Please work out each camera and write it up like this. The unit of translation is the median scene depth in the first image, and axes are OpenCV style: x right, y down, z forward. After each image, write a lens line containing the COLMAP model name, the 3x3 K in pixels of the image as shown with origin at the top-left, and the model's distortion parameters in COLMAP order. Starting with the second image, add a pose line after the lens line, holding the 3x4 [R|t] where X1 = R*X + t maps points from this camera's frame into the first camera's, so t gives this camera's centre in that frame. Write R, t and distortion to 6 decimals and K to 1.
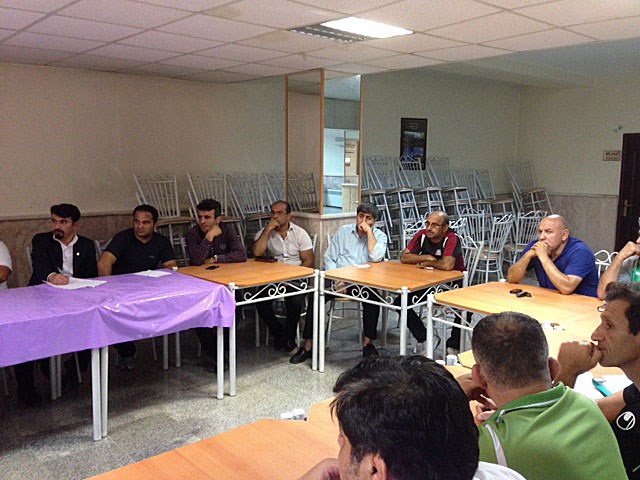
lens RADIAL K [[589.1, 0, 320.0], [0, 589.1, 240.0], [0, 0, 1]] dist [0.128388, -0.201394]
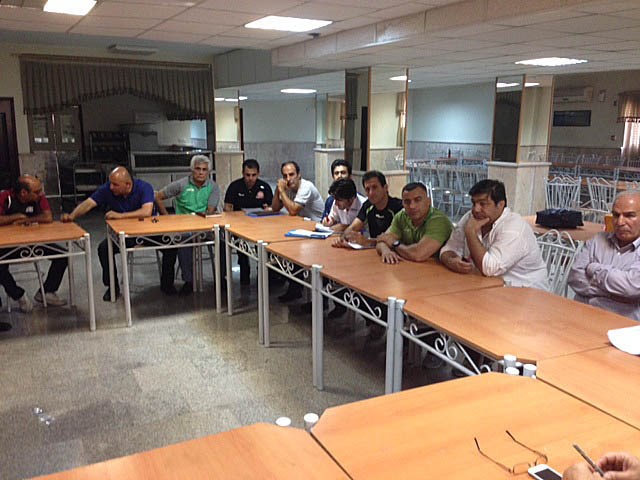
lens RADIAL K [[589.1, 0, 320.0], [0, 589.1, 240.0], [0, 0, 1]] dist [0.128388, -0.201394]
pose [[0.233262, -0.195282, 0.952604, -0.719370], [0.131736, 0.976943, 0.168013, -0.037353], [-0.963449, 0.086301, 0.253609, 0.220578]]
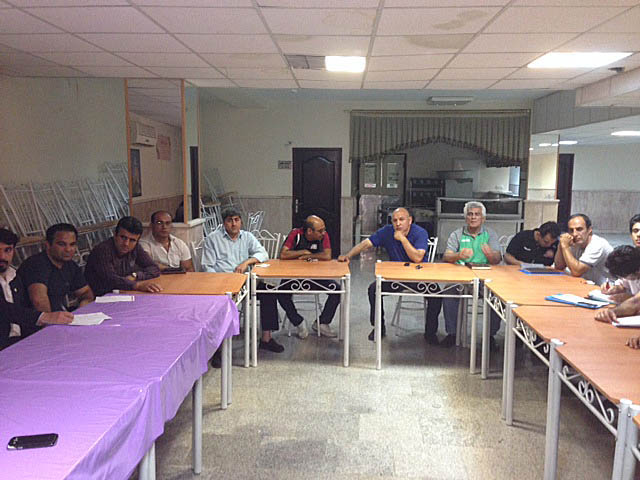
lens RADIAL K [[587.9, 0, 312.1], [0, 587.9, 243.5], [0, 0, 1]] dist [0.122483, -0.185628]
pose [[0.713348, -0.090371, 0.694959, -0.626290], [0.091202, 0.995189, 0.035797, -0.028151], [-0.694850, 0.037846, 0.718158, 0.143895]]
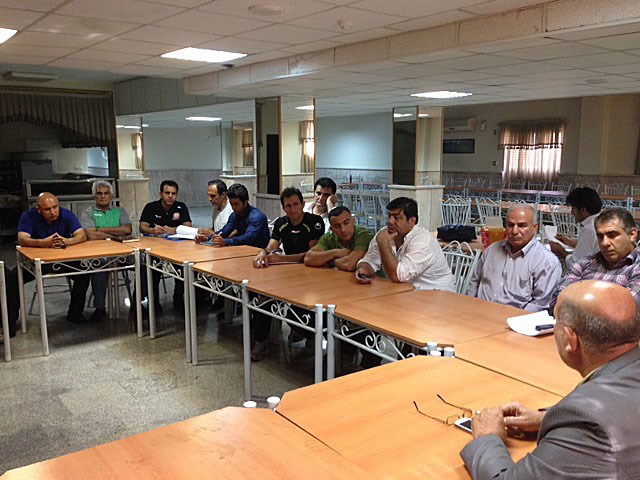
lens RADIAL K [[589.1, 0, 320.0], [0, 589.1, 240.0], [0, 0, 1]] dist [0.128388, -0.201394]
pose [[0.067038, -0.155636, 0.985537, -0.779873], [0.137931, 0.979721, 0.145335, -0.036012], [-0.988170, 0.126193, 0.087146, 0.243387]]
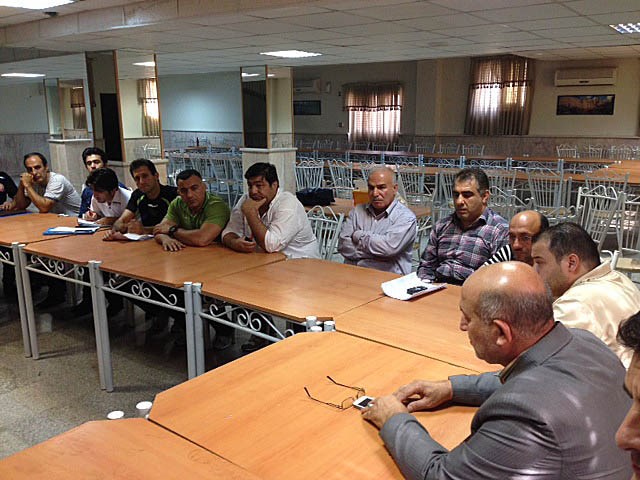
lens RADIAL K [[589.1, 0, 320.0], [0, 589.1, 240.0], [0, 0, 1]] dist [0.128388, -0.201394]
pose [[-0.188972, -0.213632, 0.958463, -0.737960], [0.138821, 0.960435, 0.241442, -0.038644], [-0.972120, 0.178681, -0.151839, 0.258420]]
